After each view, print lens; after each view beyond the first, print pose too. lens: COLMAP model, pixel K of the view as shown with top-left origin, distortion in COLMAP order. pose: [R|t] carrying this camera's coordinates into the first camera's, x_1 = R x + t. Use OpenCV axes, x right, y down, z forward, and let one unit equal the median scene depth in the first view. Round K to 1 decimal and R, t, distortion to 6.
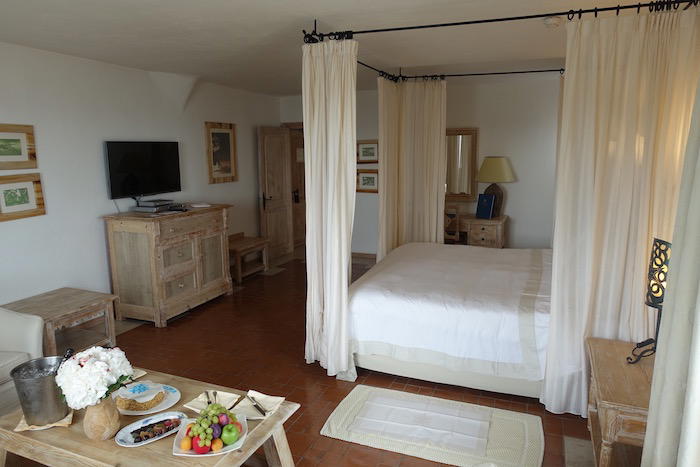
lens RADIAL K [[478.3, 0, 351.1], [0, 478.3, 234.6], [0, 0, 1]] dist [-0.023089, 0.000439]
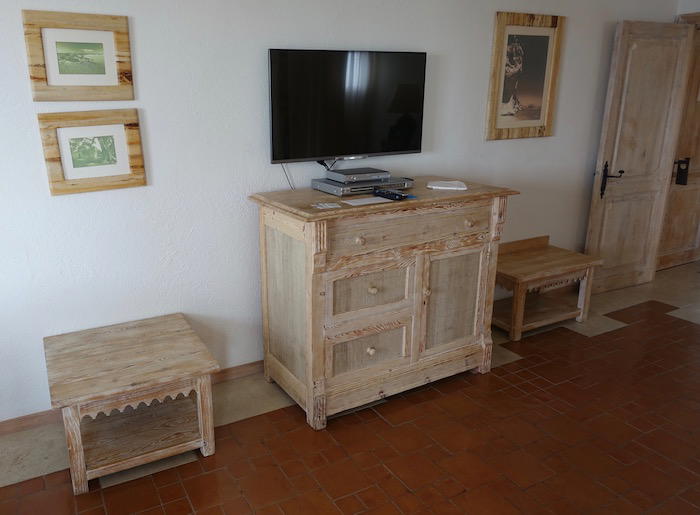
lens RADIAL K [[535.8, 0, 319.4], [0, 535.8, 246.7], [0, 0, 1]] dist [0.000881, -0.000796]
pose [[0.765601, 0.179150, -0.617867, -0.071988], [-0.109195, 0.982694, 0.149627, -0.071868], [0.633980, -0.047087, 0.771914, 0.523483]]
